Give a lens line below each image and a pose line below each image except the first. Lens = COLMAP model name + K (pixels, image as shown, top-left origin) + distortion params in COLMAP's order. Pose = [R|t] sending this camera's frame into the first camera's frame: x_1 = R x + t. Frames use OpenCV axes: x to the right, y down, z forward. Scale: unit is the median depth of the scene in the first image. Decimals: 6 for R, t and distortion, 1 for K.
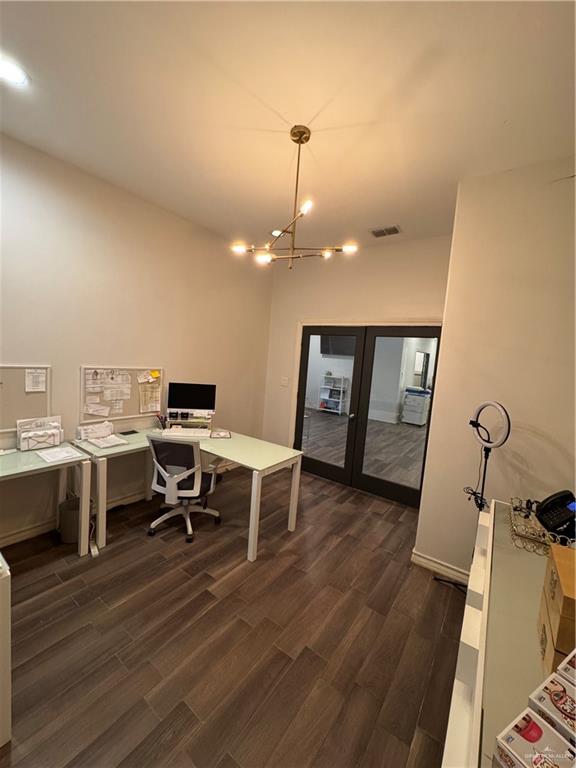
lens RADIAL K [[307.9, 0, 289.5], [0, 307.9, 385.4], [0, 0, 1]] dist [-0.000070, -0.000149]
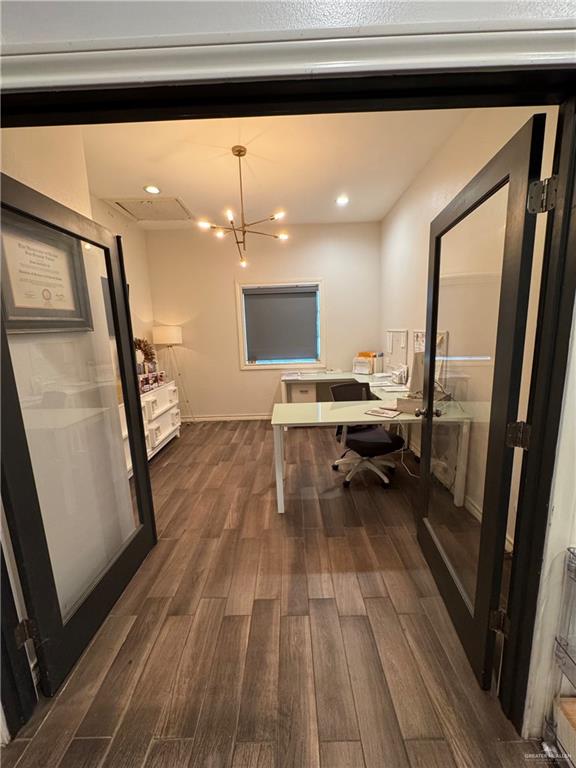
lens RADIAL K [[307.9, 0, 291.3], [0, 307.9, 381.9], [0, 0, 1]] dist [-0.000070, -0.000149]
pose [[-0.816547, 0.045327, -0.575497, 0.559356], [-0.084048, 0.976955, 0.196199, -0.072830], [0.571128, 0.208575, -0.793920, 1.955297]]
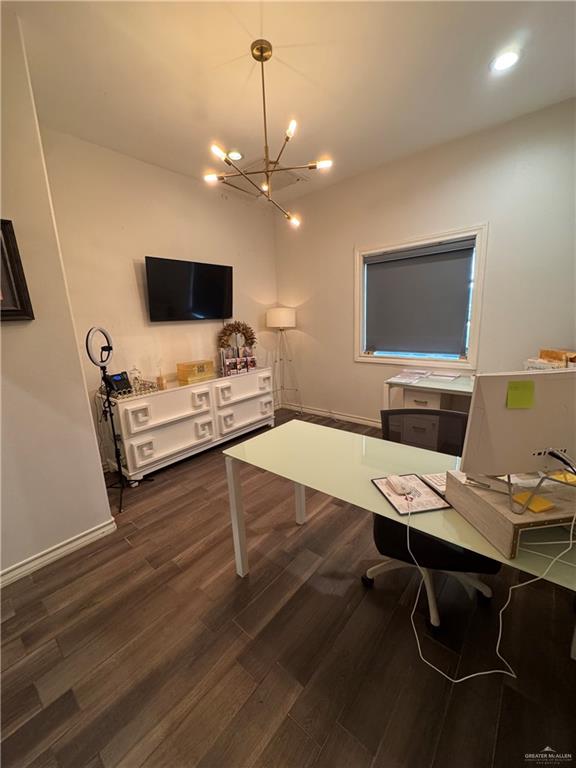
lens RADIAL K [[307.9, 0, 286.8], [0, 307.9, 382.3], [0, 0, 1]] dist [-0.000070, -0.000149]
pose [[-0.995212, -0.055734, 0.080288, -0.132723], [-0.028981, 0.952809, 0.302183, -0.102318], [-0.093341, 0.298410, -0.949863, 1.756584]]
